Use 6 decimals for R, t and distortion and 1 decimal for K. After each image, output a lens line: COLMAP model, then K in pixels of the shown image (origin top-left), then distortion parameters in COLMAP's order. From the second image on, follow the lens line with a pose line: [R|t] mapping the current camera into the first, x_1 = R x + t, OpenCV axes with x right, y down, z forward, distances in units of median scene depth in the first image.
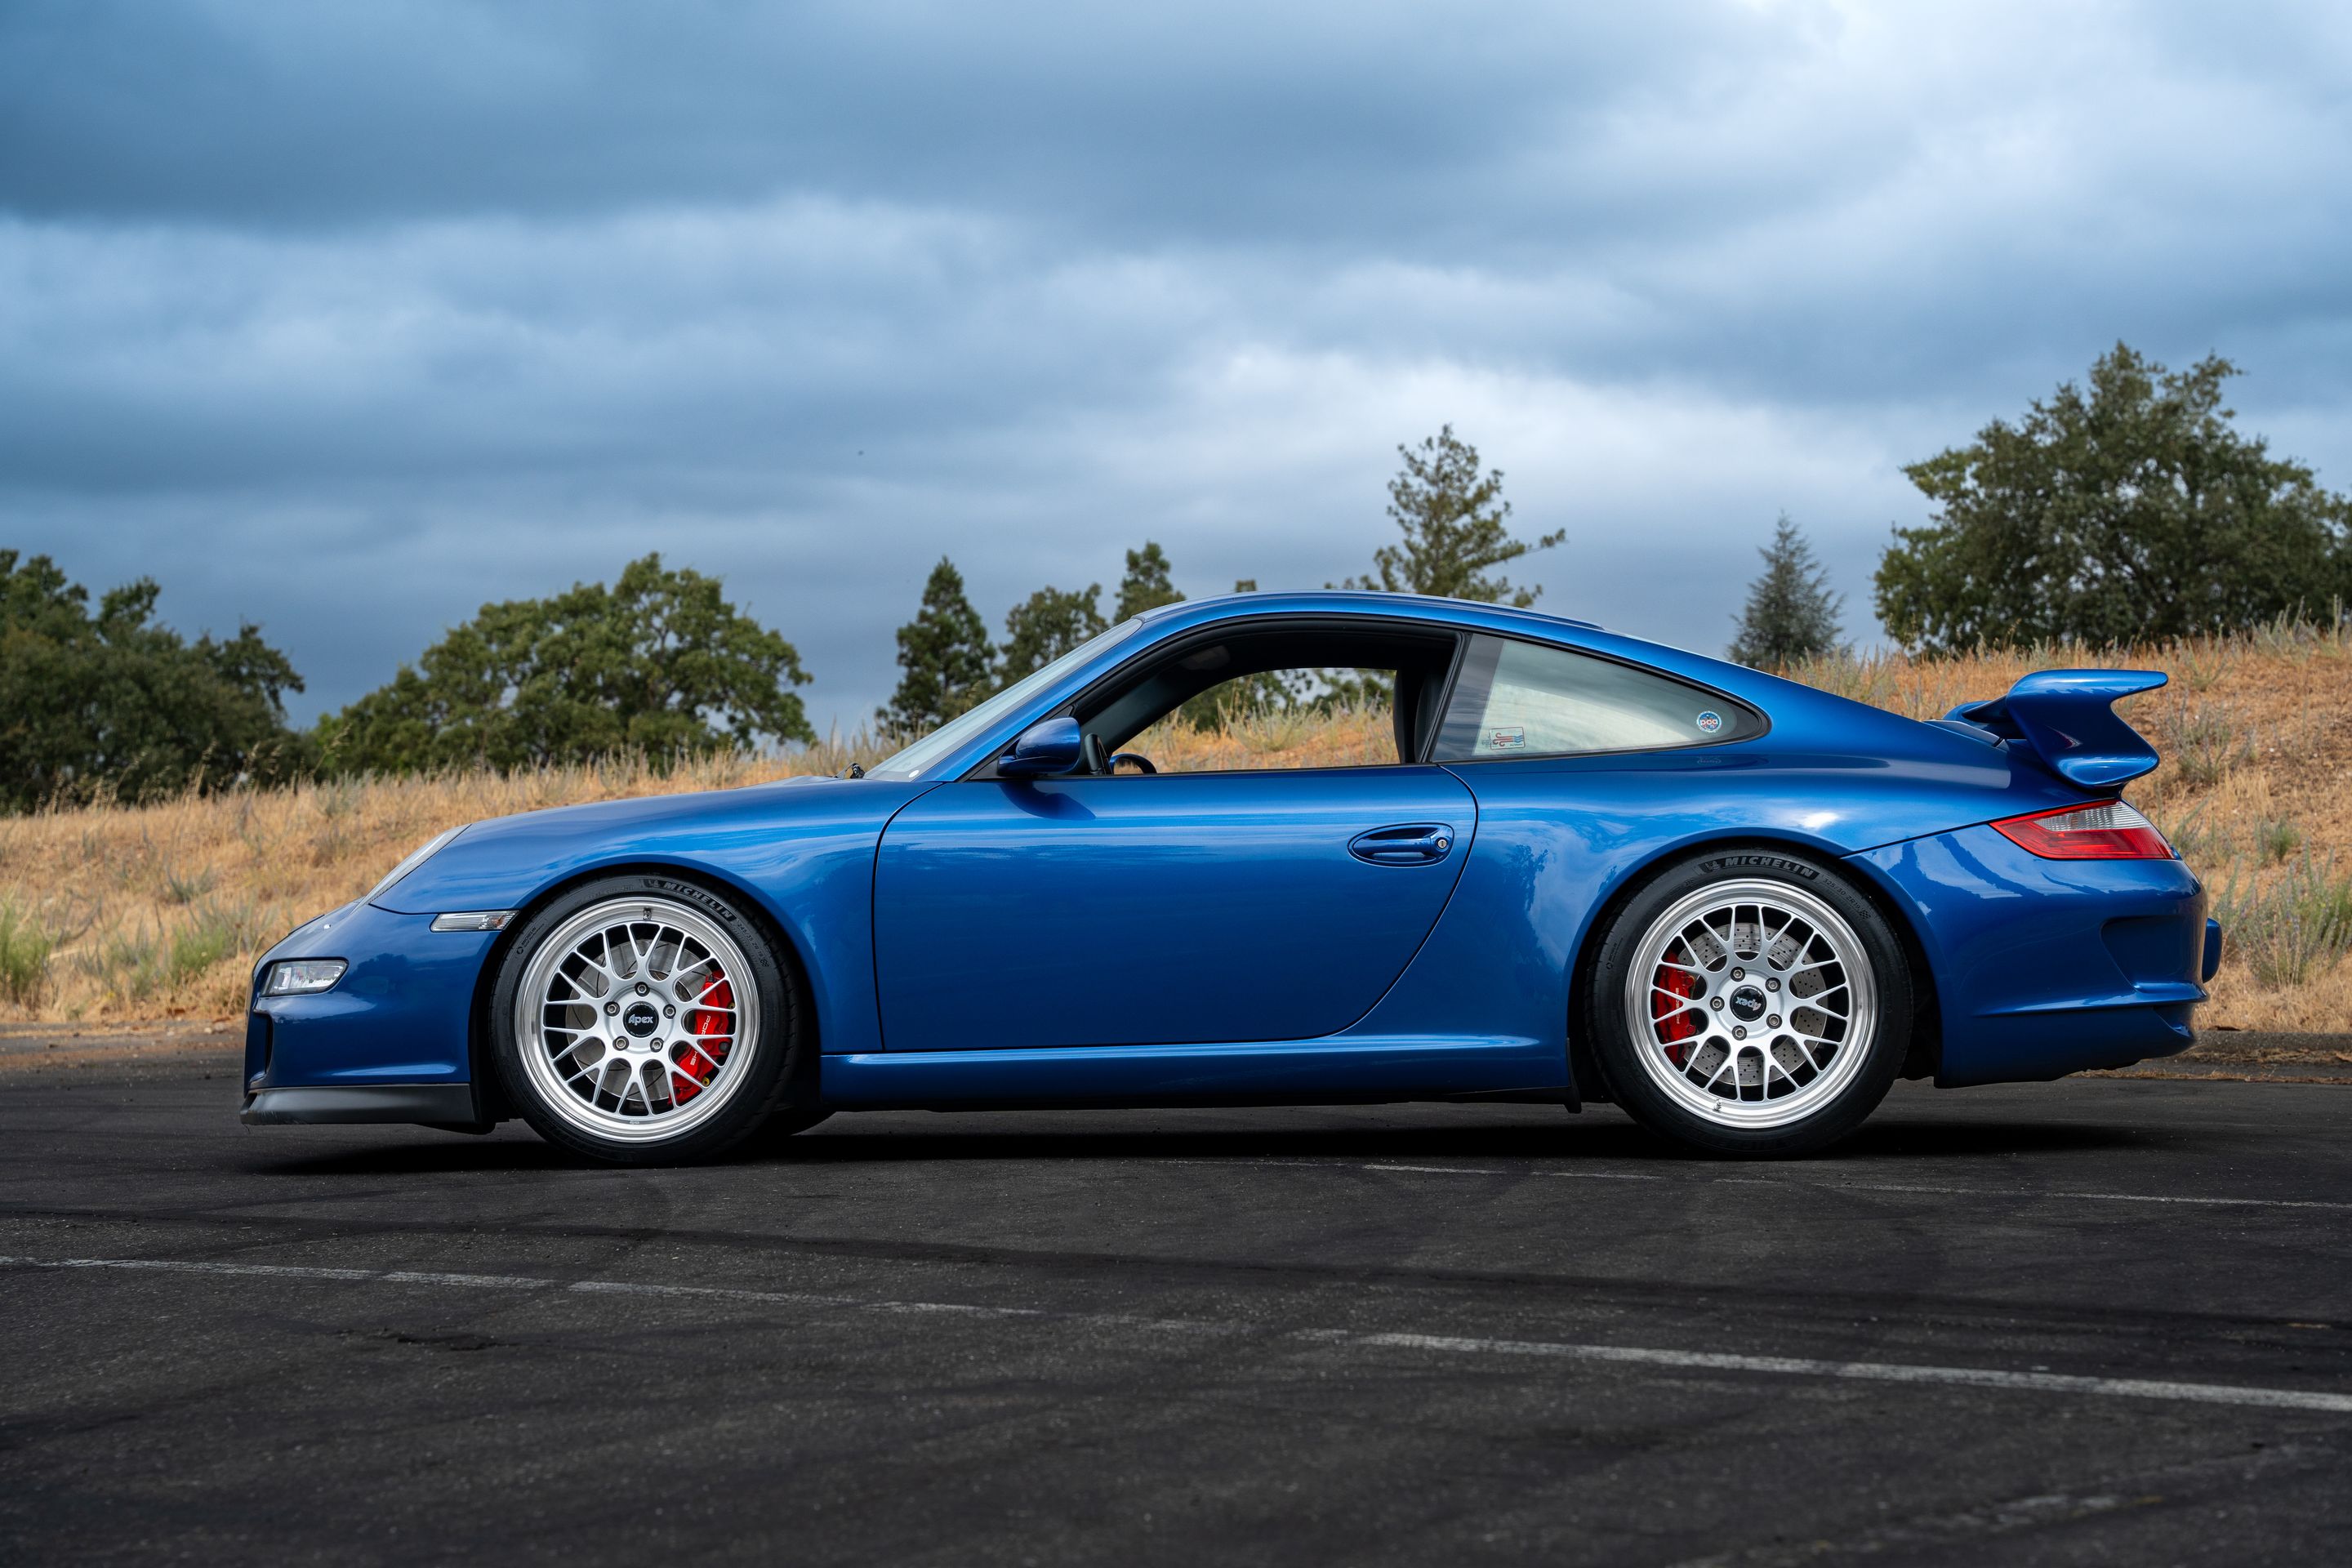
lens RADIAL K [[4081.5, 0, 1176.0], [0, 4081.5, 784.0], [0, 0, 1]] dist [0.249297, 0.951623]
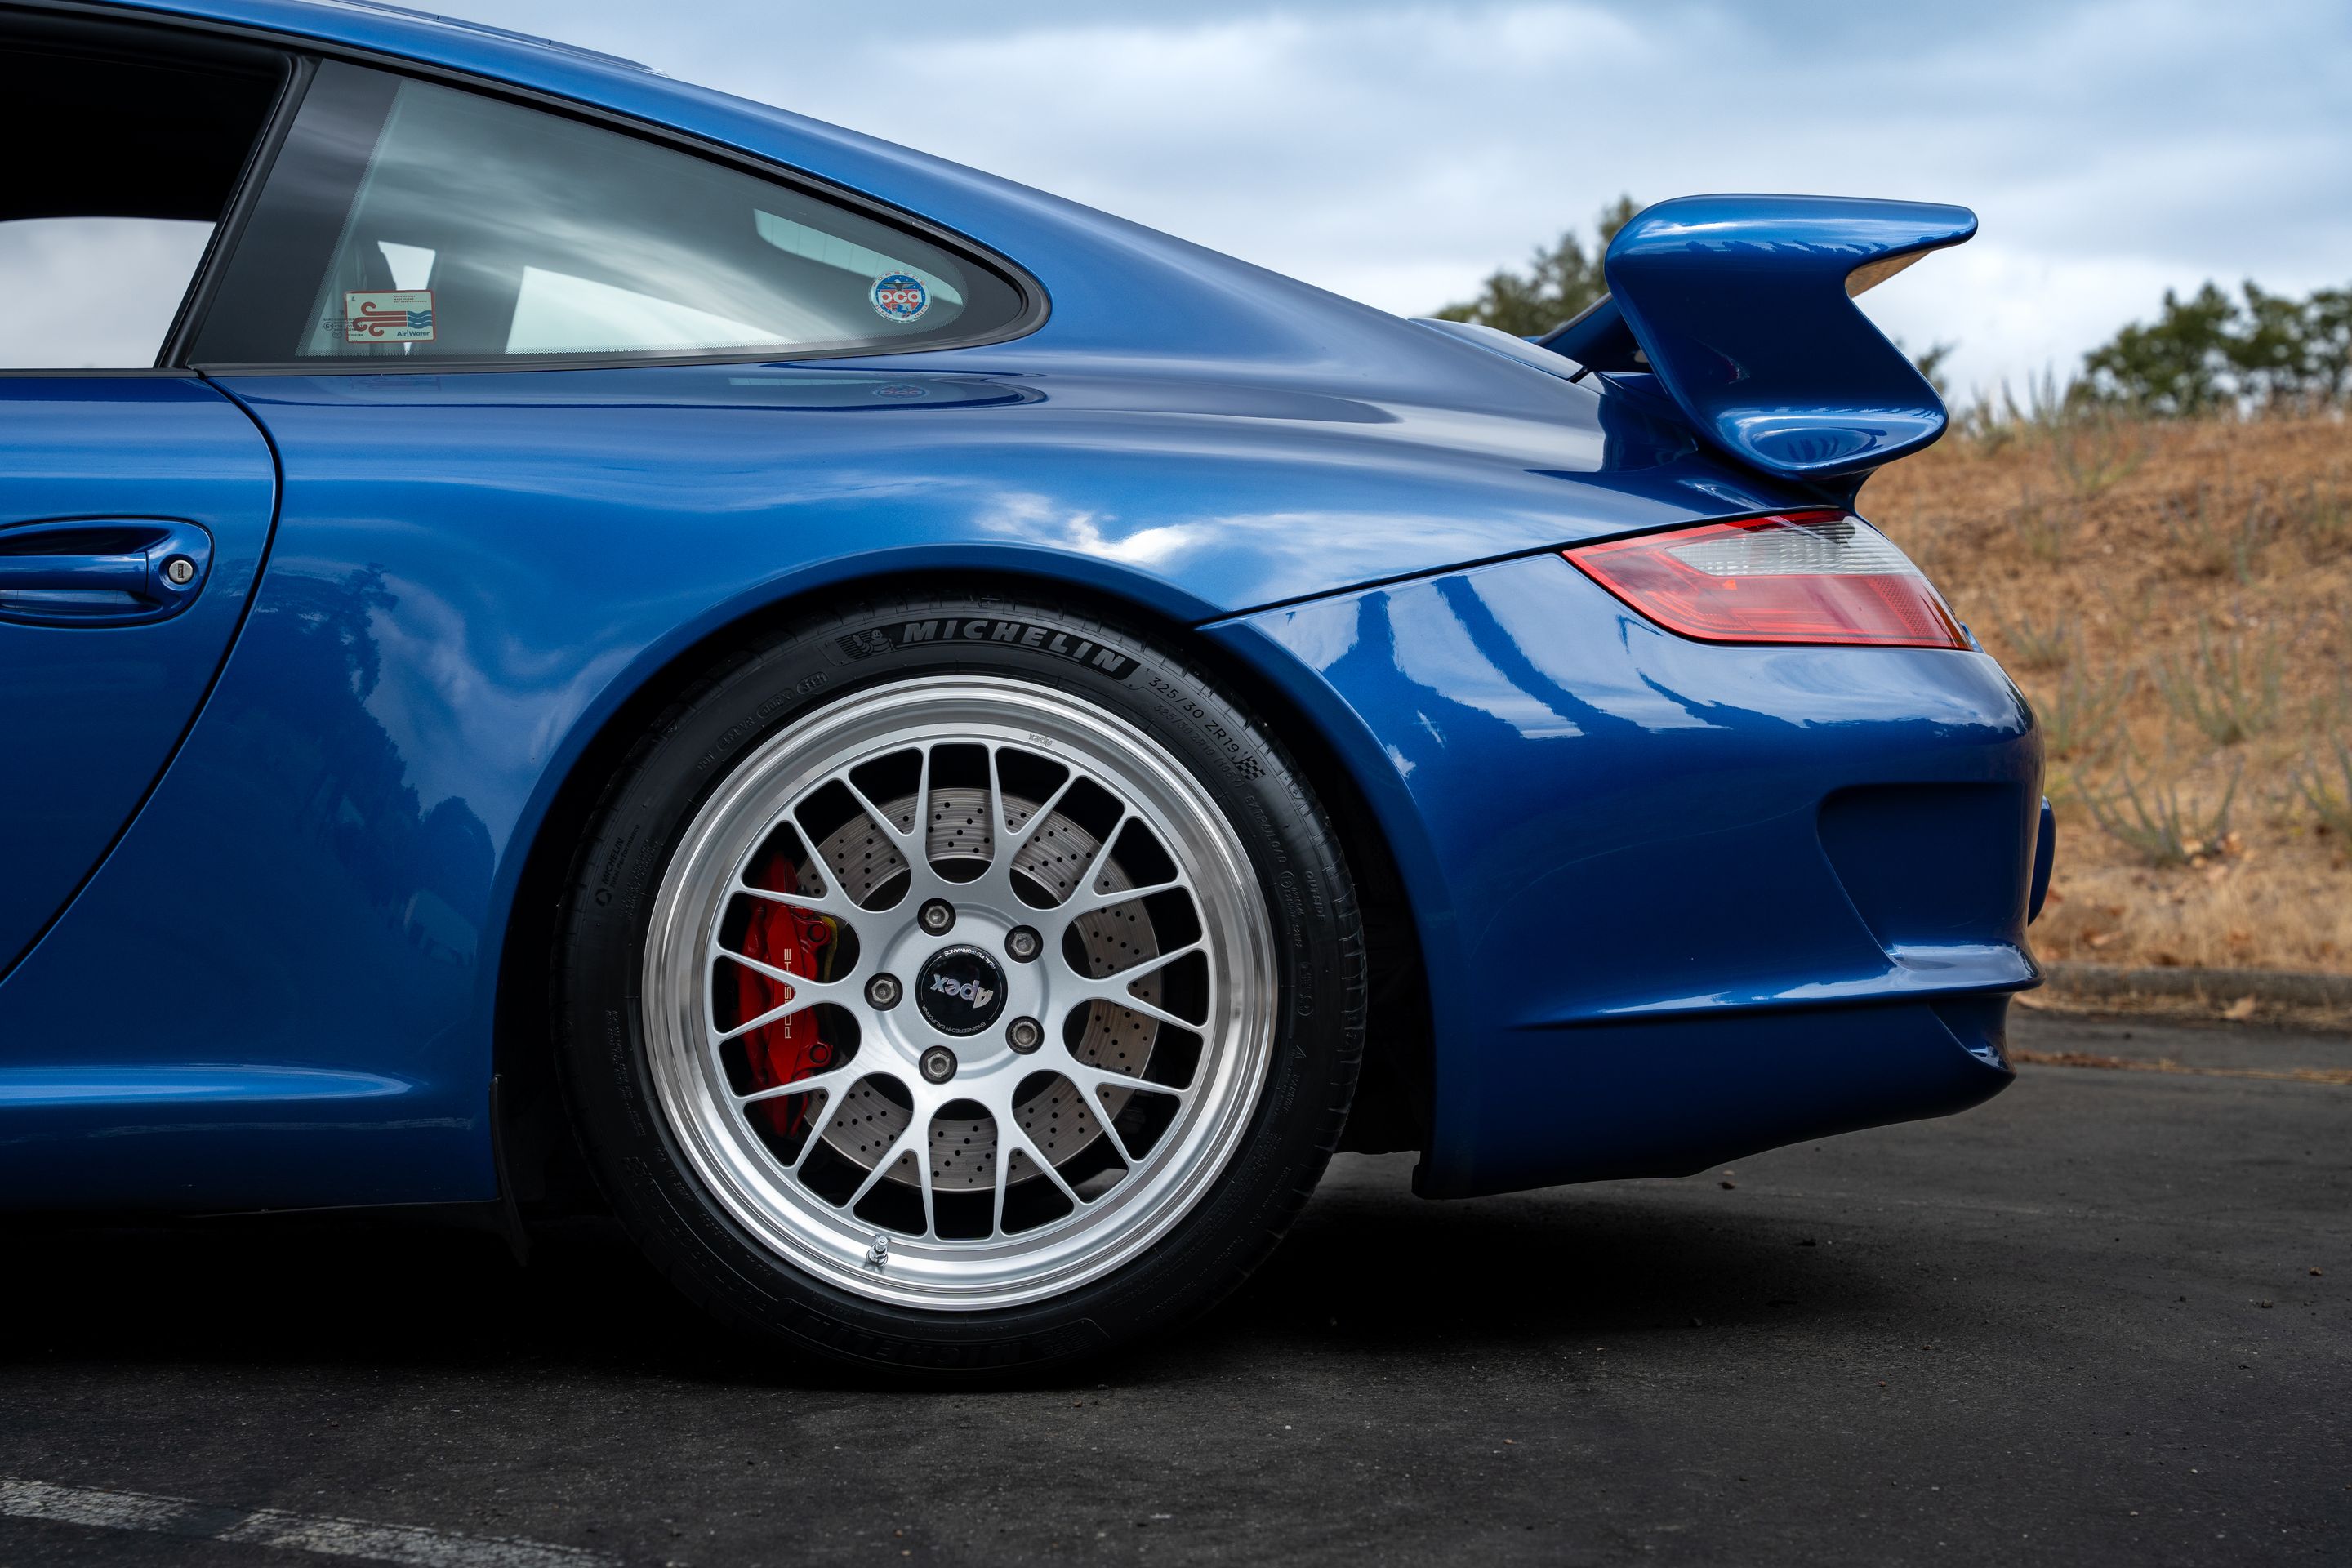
lens RADIAL K [[3951.8, 0, 1176.0], [0, 3951.8, 784.0], [0, 0, 1]] dist [0.113545, 1.003530]
pose [[0.996644, 0.006423, 0.081601, 0.127045], [-0.009535, 0.999240, 0.037797, 0.018650], [-0.081297, -0.038448, 0.995948, 0.610950]]
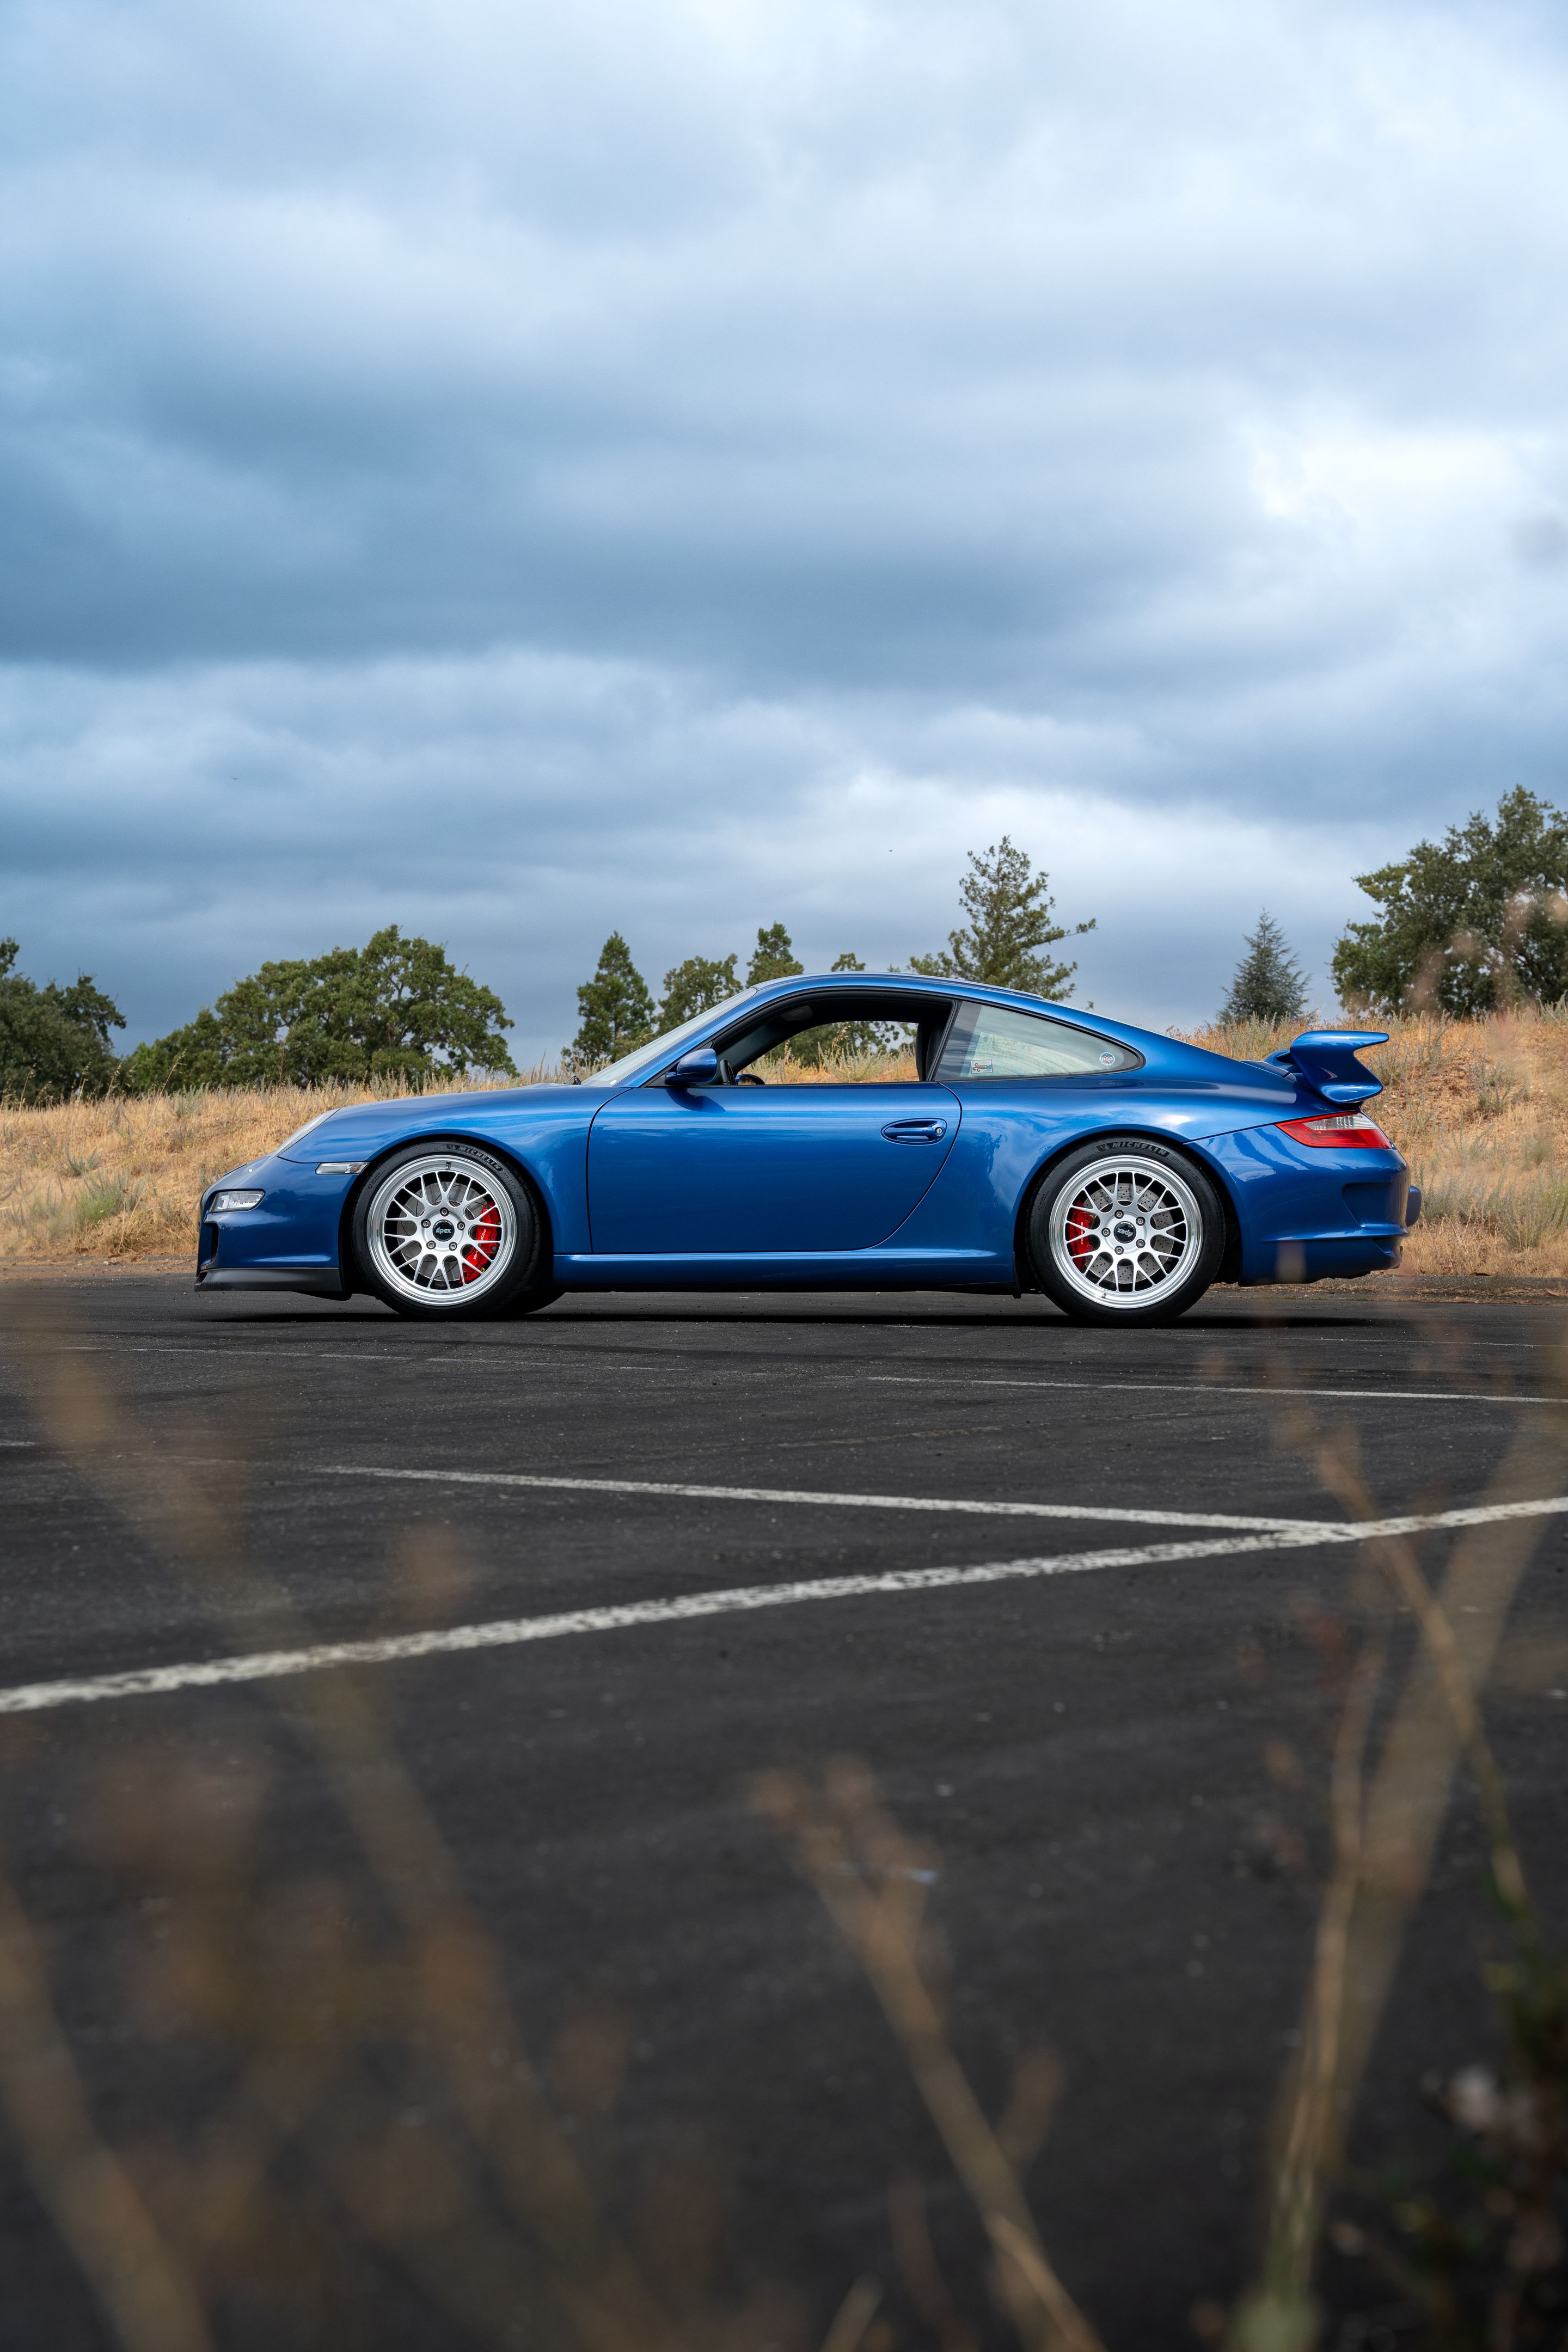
lens RADIAL K [[3951.8, 0, 784.0], [0, 3951.8, 1176.0], [0, 0, 1]] dist [0.113545, 1.003530]
pose [[0.999814, 0.017685, -0.007683, 0.015826], [-0.017602, 0.999788, 0.010695, 0.016537], [0.007870, -0.010558, 0.999913, -0.558629]]
